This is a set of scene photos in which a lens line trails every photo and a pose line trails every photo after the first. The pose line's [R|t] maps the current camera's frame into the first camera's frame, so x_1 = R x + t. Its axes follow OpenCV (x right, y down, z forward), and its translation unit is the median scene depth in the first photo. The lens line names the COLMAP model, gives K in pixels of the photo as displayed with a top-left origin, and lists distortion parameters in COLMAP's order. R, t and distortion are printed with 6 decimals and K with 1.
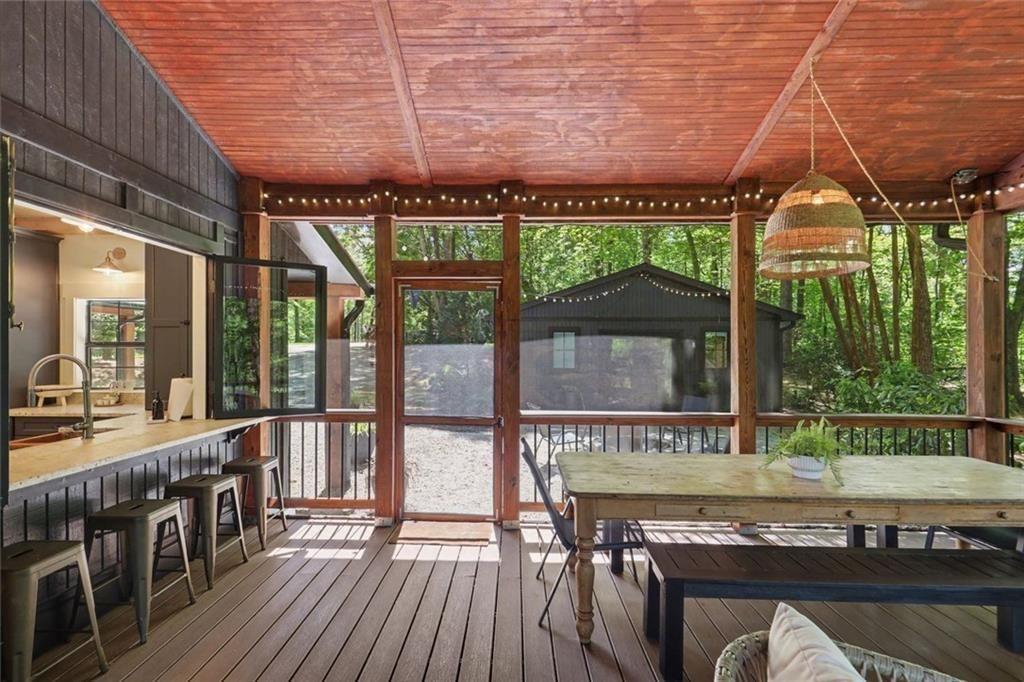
lens RADIAL K [[479.8, 0, 512.0], [0, 479.8, 341.0], [0, 0, 1]] dist [0.000415, -0.000042]
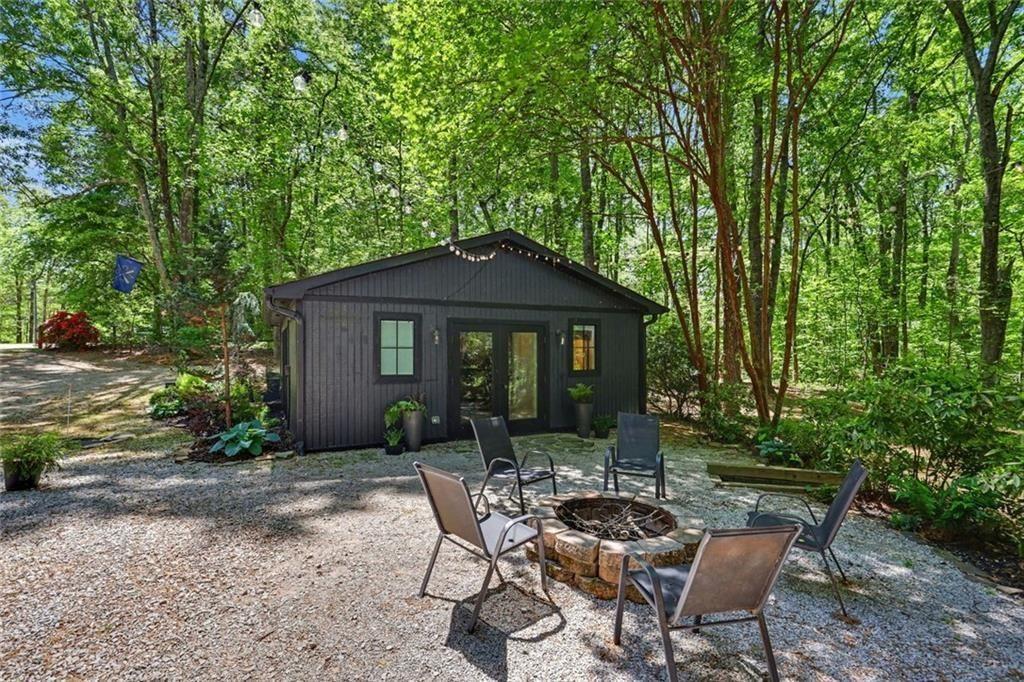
lens RADIAL K [[479.8, 0, 512.0], [0, 479.8, 341.0], [0, 0, 1]] dist [0.000415, -0.000042]
pose [[0.894641, 0.006683, 0.446736, -0.028789], [-0.003161, 0.999958, -0.008627, 0.010215], [-0.446775, 0.006306, 0.894624, 0.216550]]
